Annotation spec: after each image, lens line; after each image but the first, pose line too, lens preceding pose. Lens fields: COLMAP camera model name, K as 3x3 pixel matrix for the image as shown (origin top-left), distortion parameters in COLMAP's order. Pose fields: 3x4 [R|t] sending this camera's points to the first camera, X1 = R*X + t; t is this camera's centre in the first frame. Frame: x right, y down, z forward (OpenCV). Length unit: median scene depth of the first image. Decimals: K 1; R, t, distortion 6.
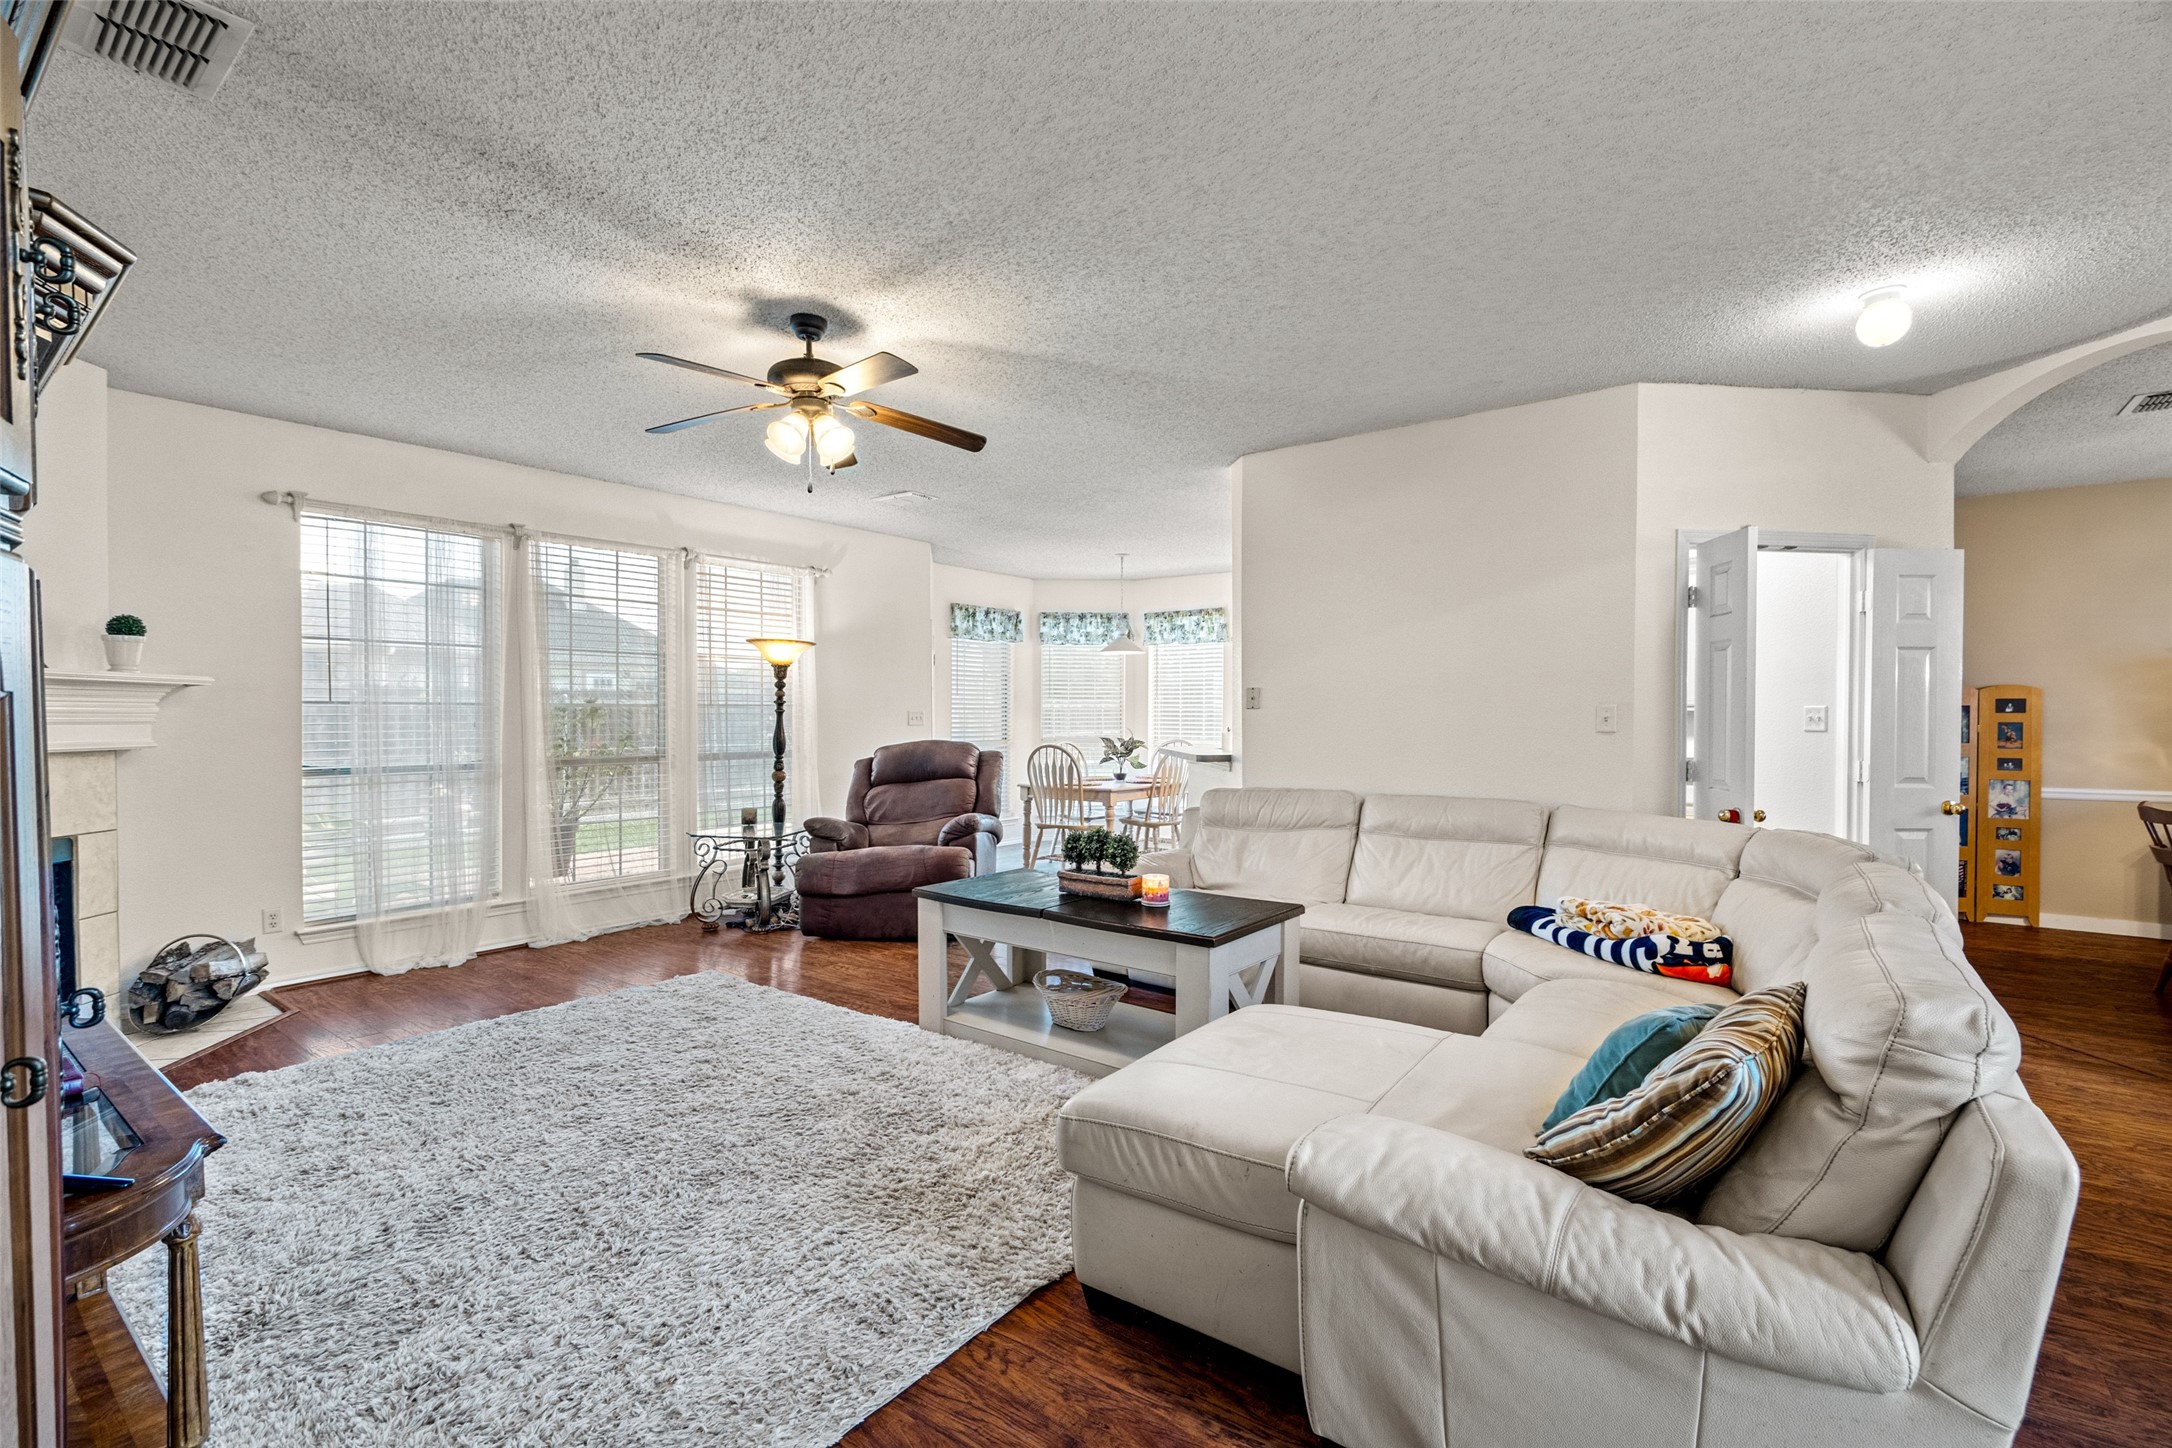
lens RADIAL K [[972.6, 0, 1086.0], [0, 972.6, 737.6], [0, 0, 1]] dist [-0.002750, 0.000172]
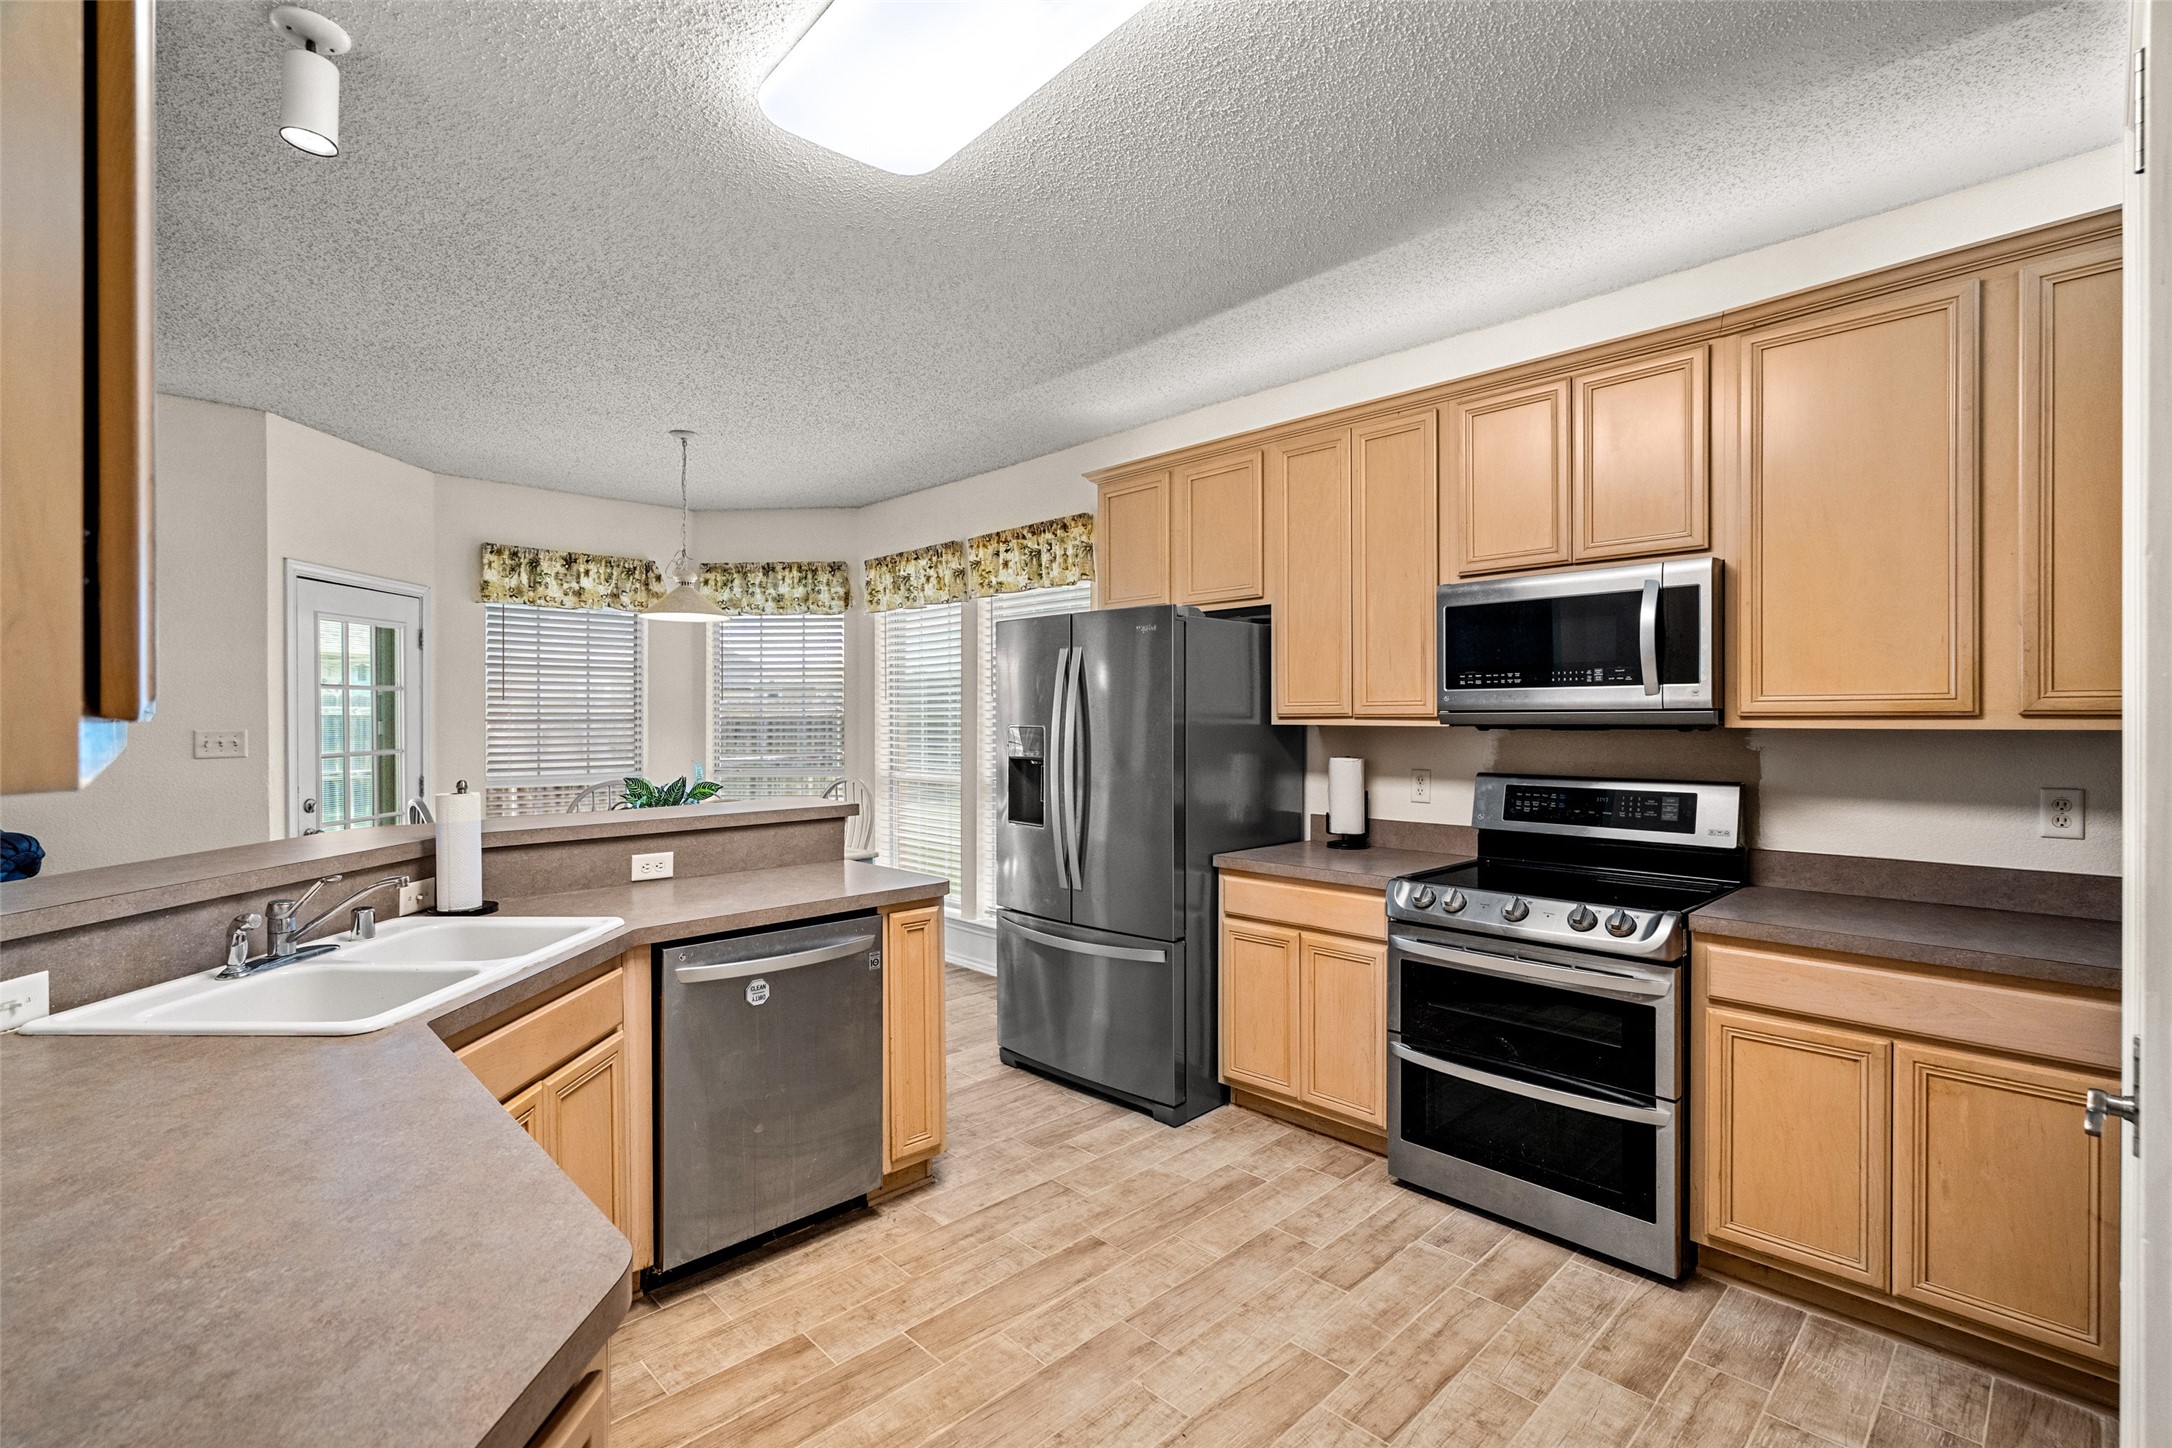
lens RADIAL K [[972.6, 0, 1101.7], [0, 972.6, 723.1], [0, 0, 1]] dist [-0.002750, 0.000172]
pose [[0.991076, -0.005698, -0.133177, 0.488051], [0.003693, 0.999876, -0.015301, -0.031406], [0.133248, 0.014673, 0.990974, 0.742882]]
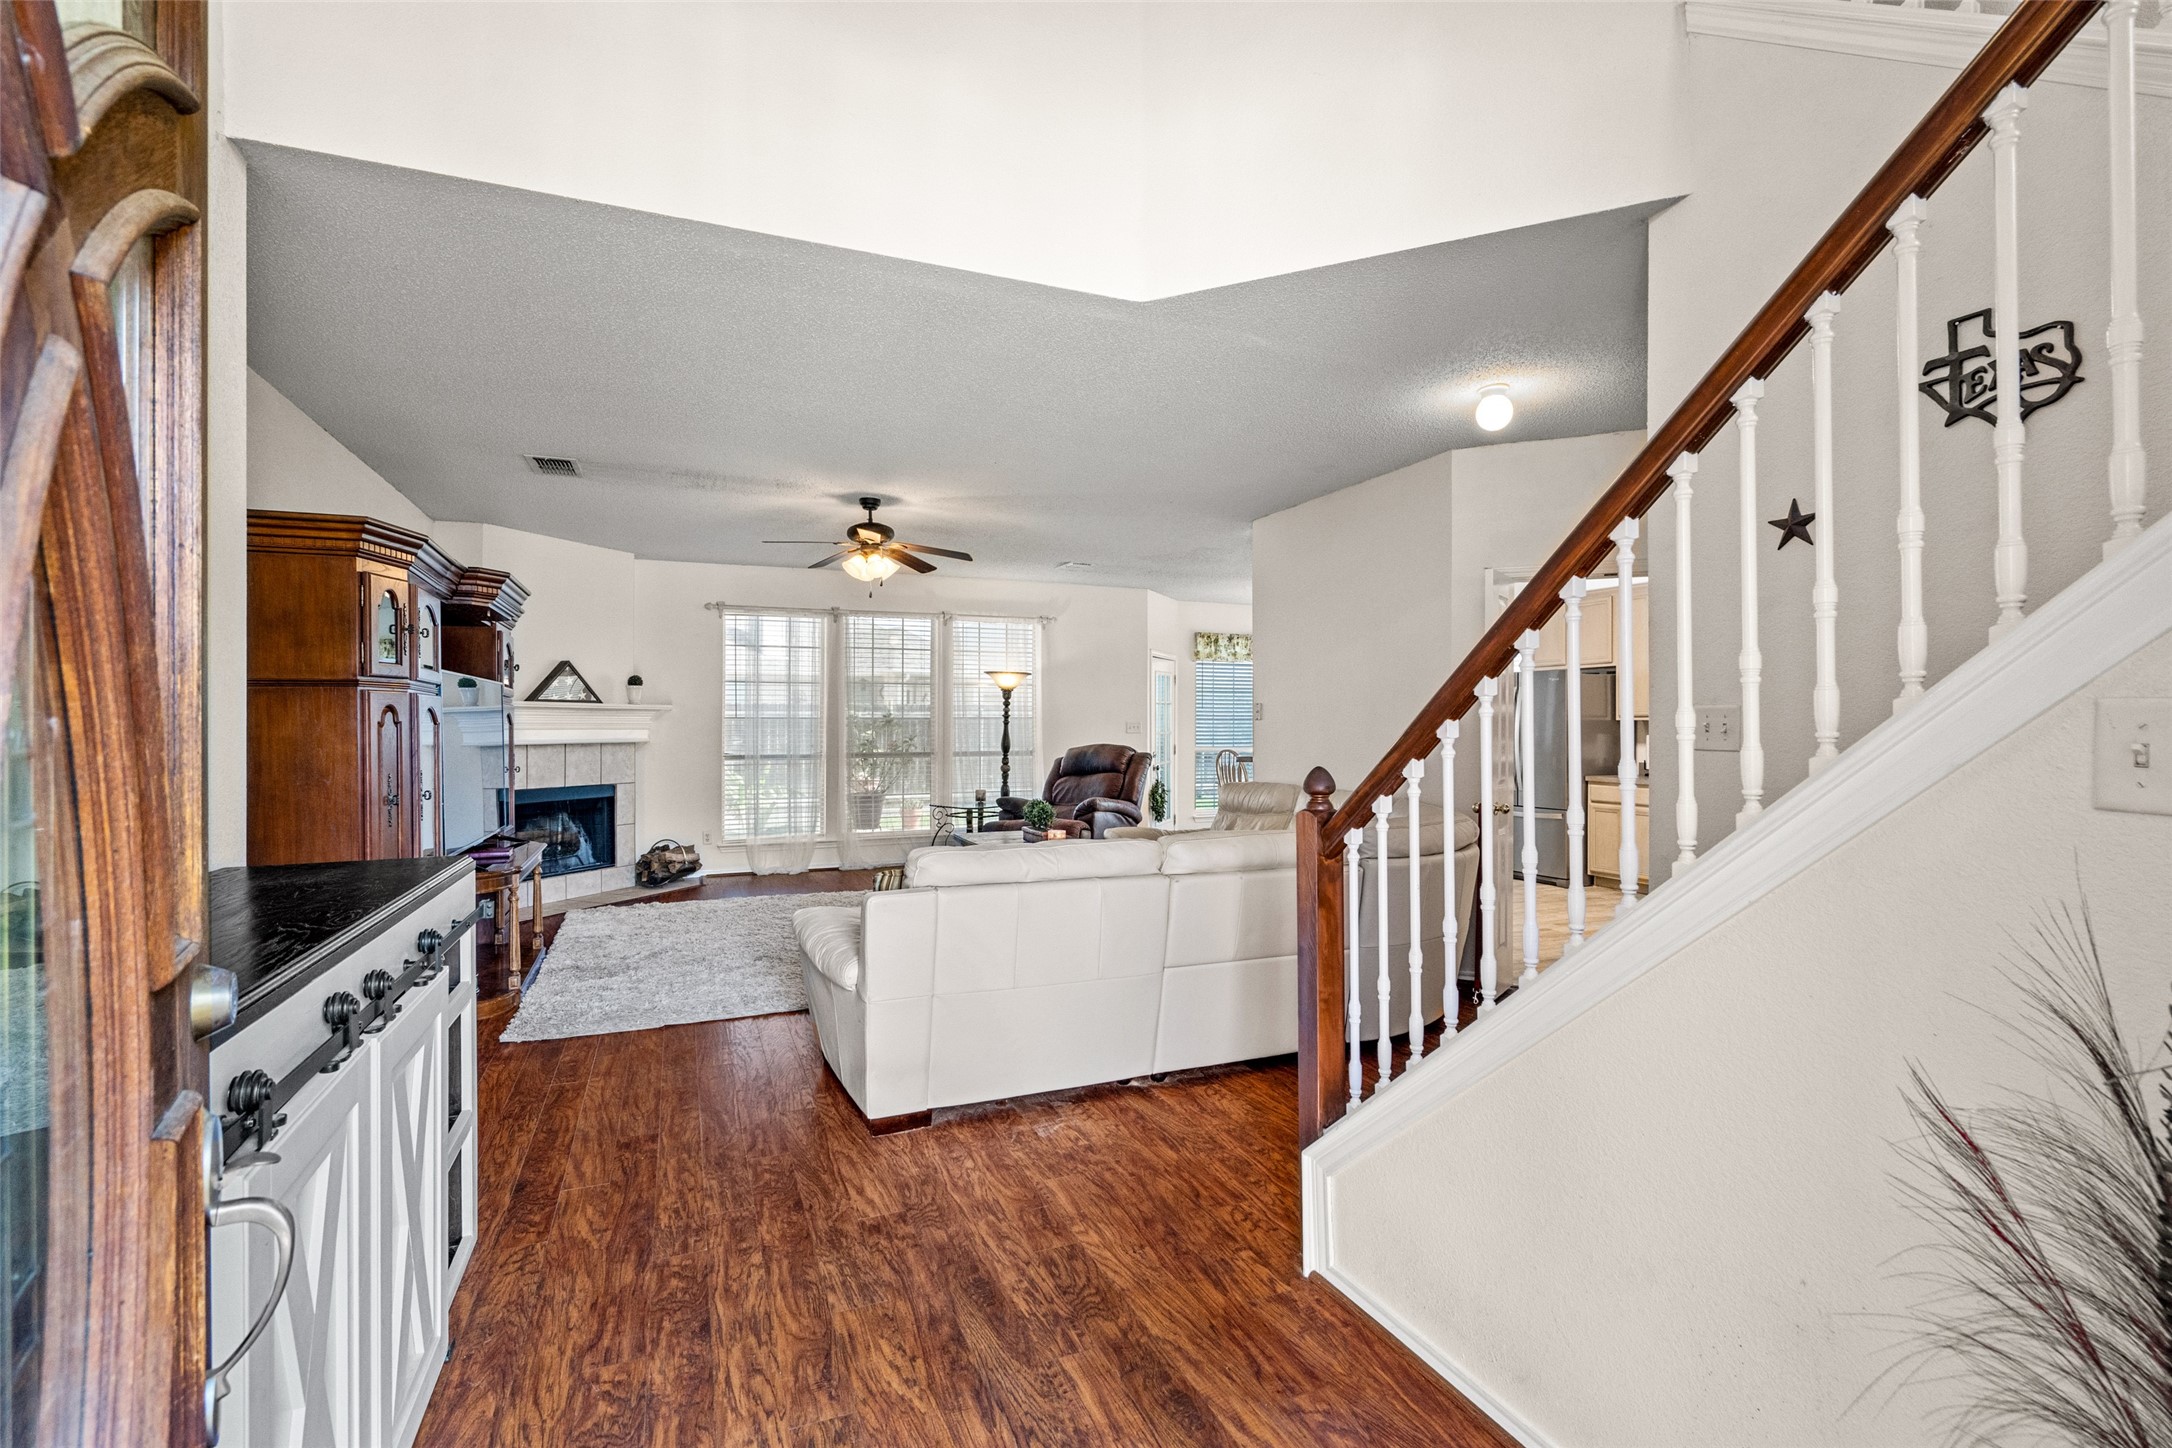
lens RADIAL K [[972.6, 0, 1081.6], [0, 972.6, 727.1], [0, 0, 1]] dist [-0.002750, 0.000172]
pose [[0.865485, 0.002262, -0.500930, 0.546366], [-0.012241, 0.999787, -0.016636, 0.002132], [0.500785, 0.020530, 0.865328, -0.185511]]
